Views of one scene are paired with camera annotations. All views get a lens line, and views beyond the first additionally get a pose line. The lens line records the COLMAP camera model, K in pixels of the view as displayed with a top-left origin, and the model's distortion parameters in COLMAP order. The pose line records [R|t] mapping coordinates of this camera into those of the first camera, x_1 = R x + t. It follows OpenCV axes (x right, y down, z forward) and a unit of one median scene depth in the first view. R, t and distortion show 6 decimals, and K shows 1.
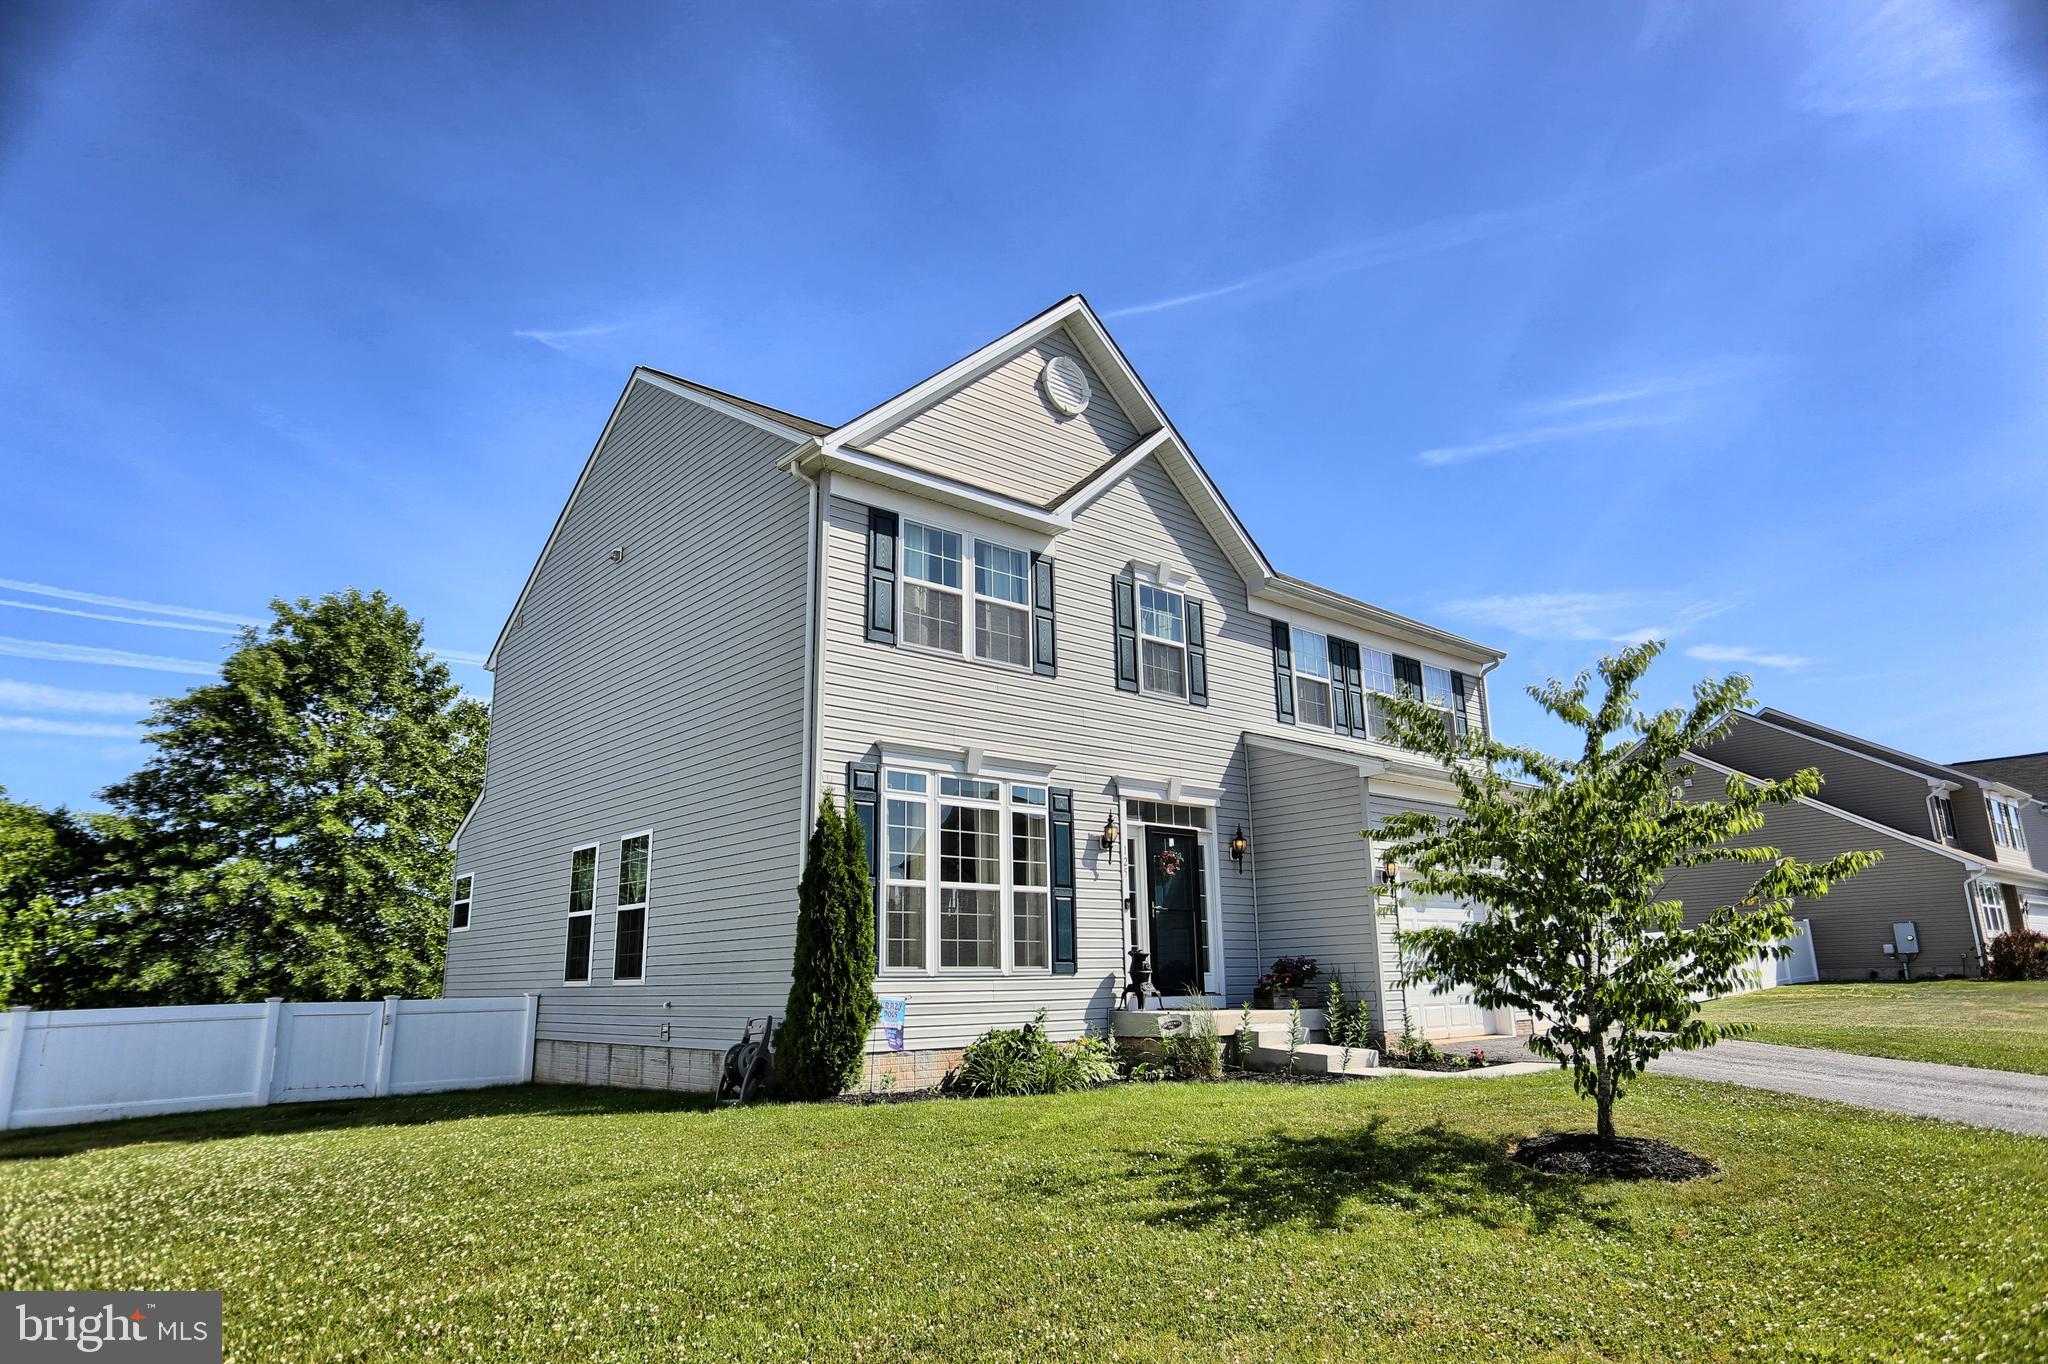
lens RADIAL K [[1214.6, 0, 1024.0], [0, 1214.6, 682.0], [0, 0, 1]] dist [-0.044472, 0.000348]
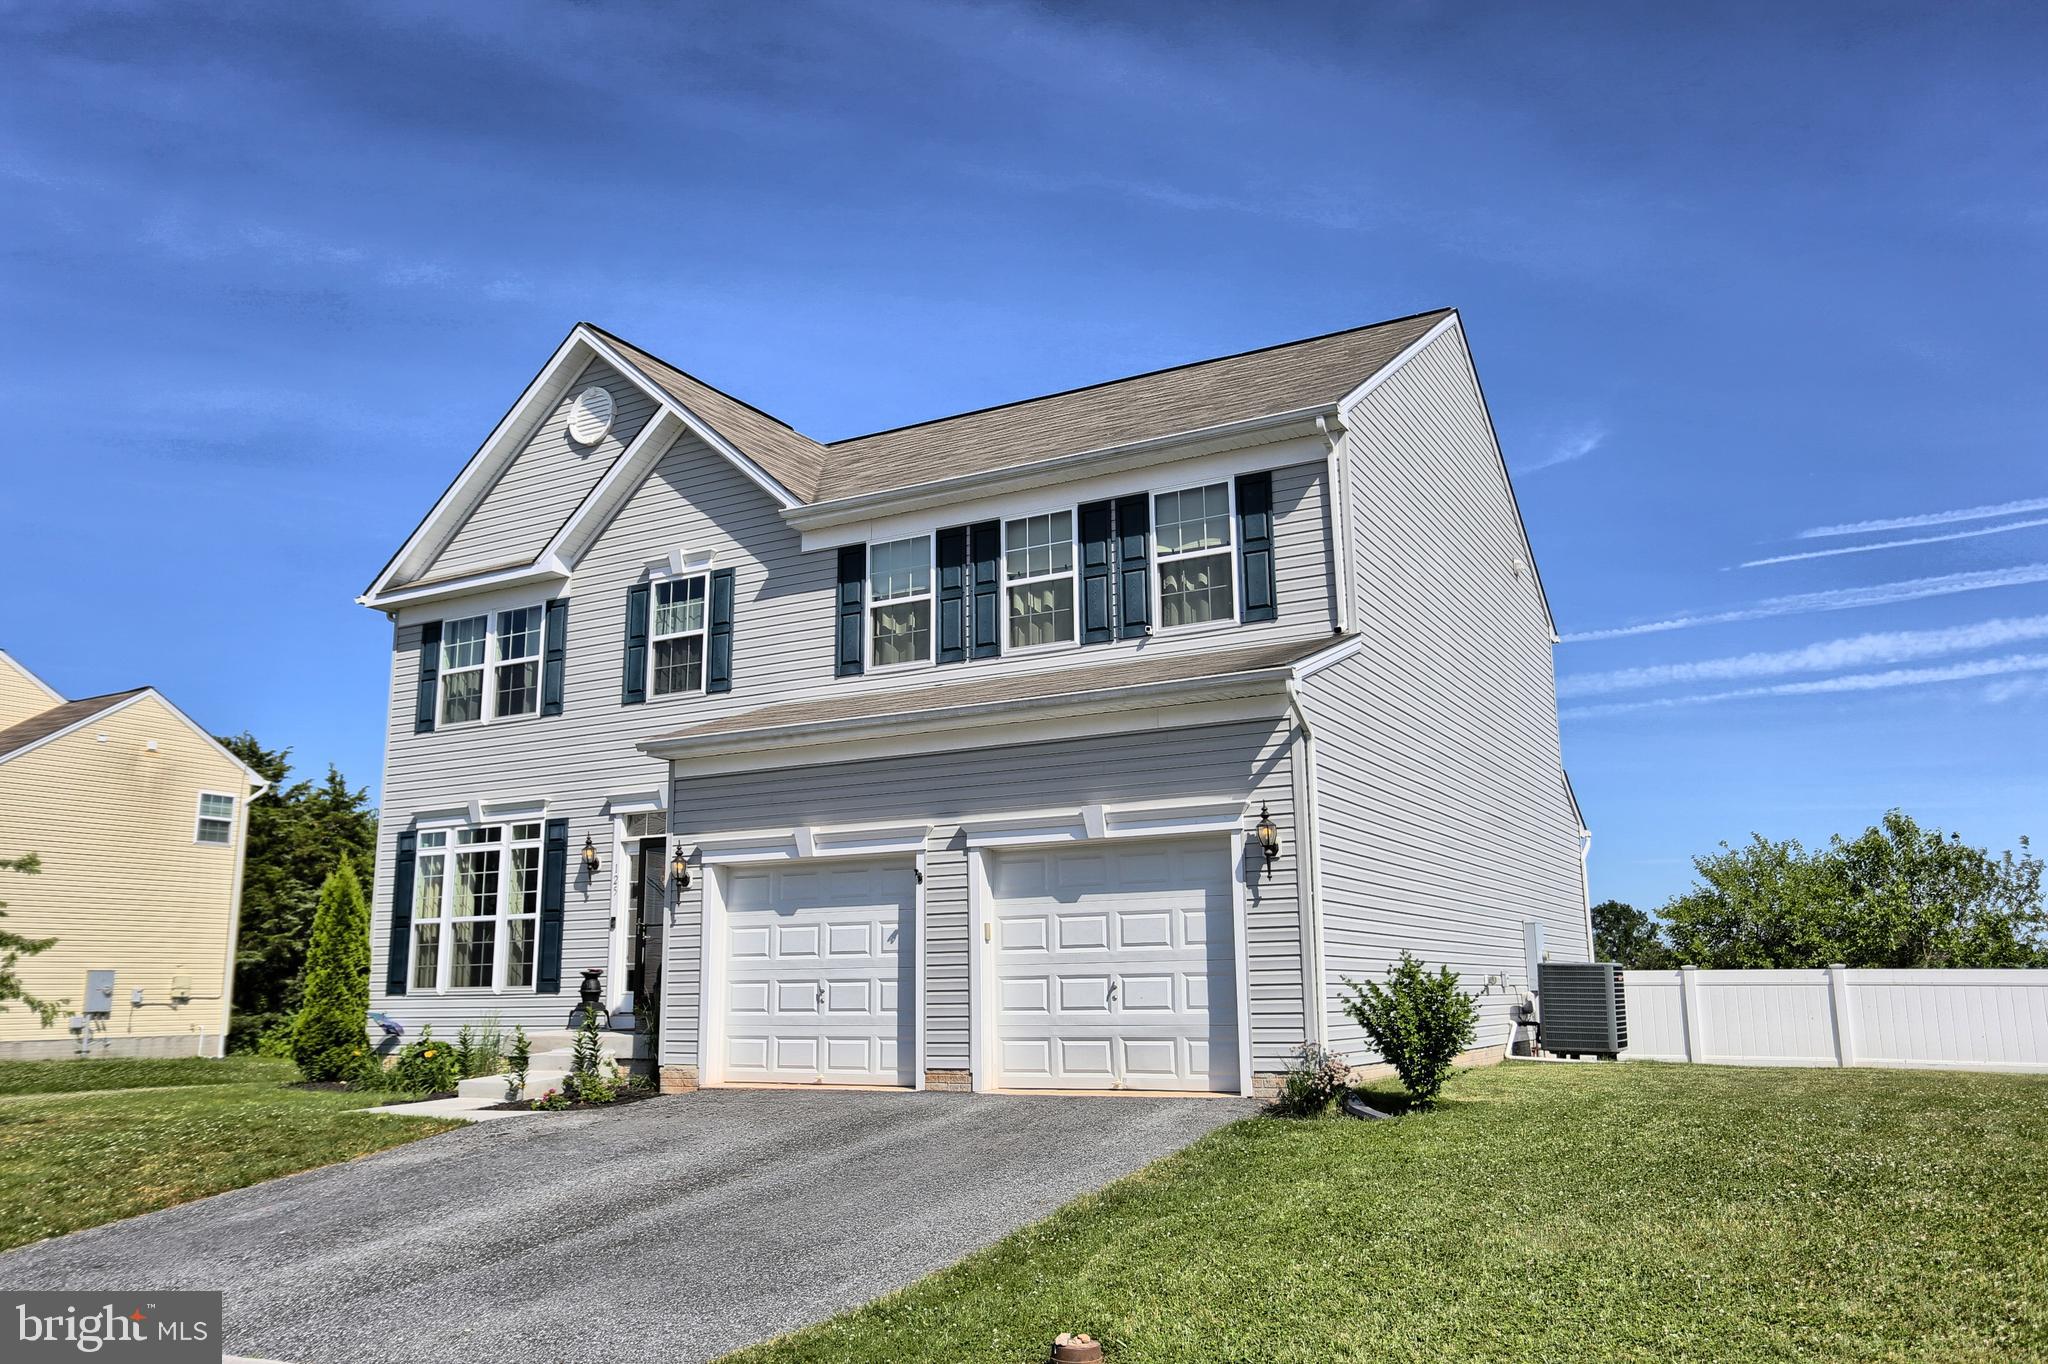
lens RADIAL K [[1554.2, 0, 1024.0], [0, 1554.2, 682.0], [0, 0, 1]] dist [-0.012268, -0.000930]
pose [[0.351596, -0.178641, -0.918949, 1.390802], [0.229990, 0.968022, -0.100185, 0.194197], [0.907461, -0.176125, 0.381438, 0.841043]]
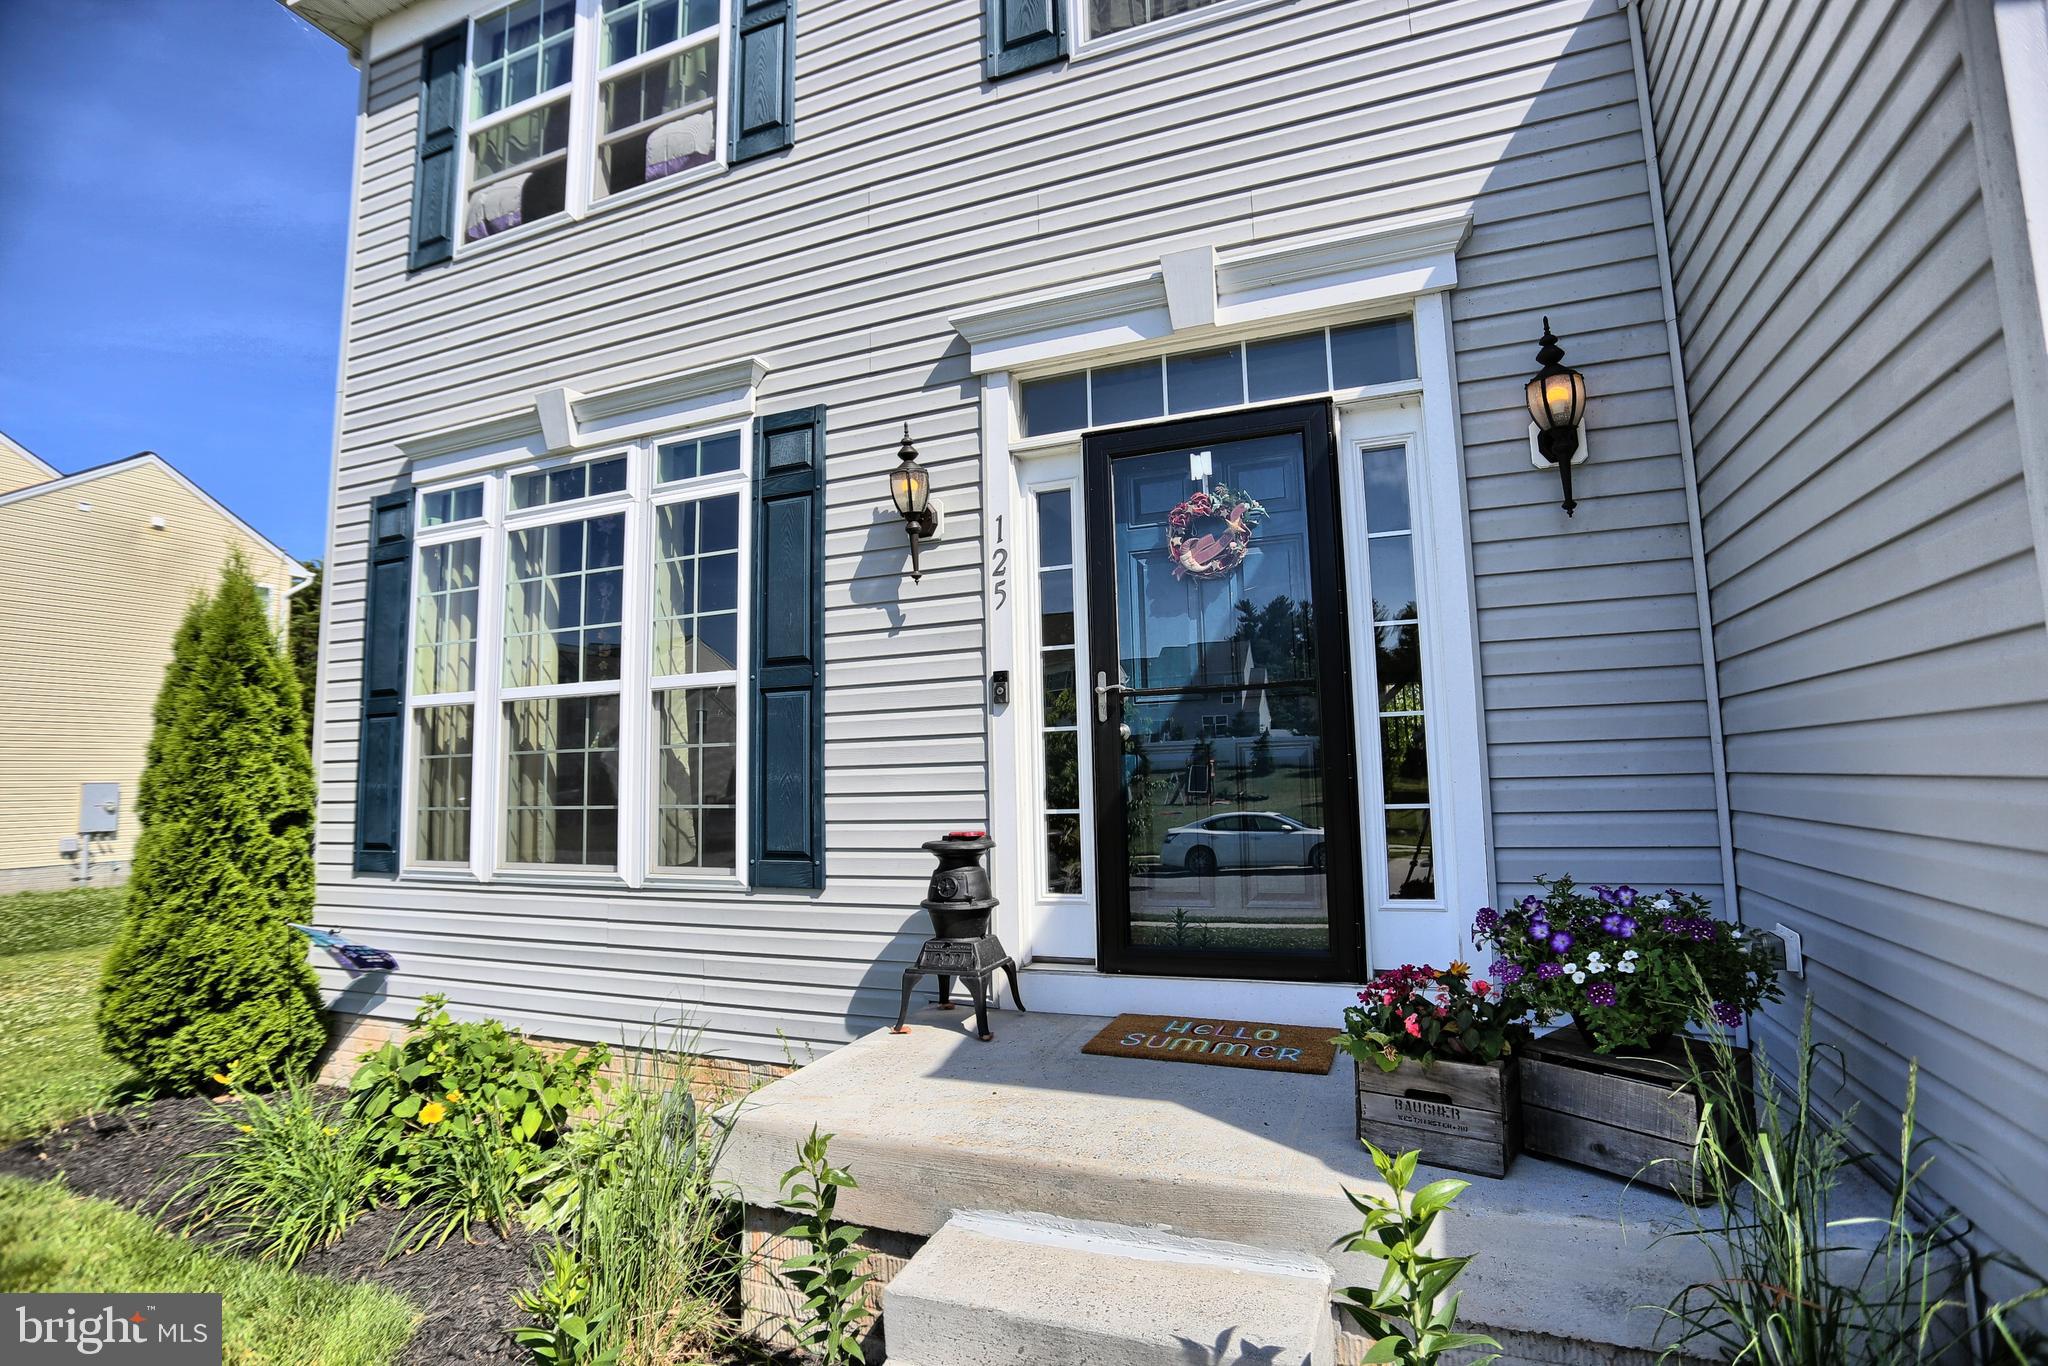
lens RADIAL K [[985.3, 0, 1024.9], [0, 985.3, 670.9], [0, 0, 1]] dist [-0.077262, 0.034838]
pose [[0.460906, -0.092564, -0.882608, 0.319340], [0.230548, 0.972888, 0.018363, 0.172392], [0.856979, -0.211947, 0.469751, 0.867248]]
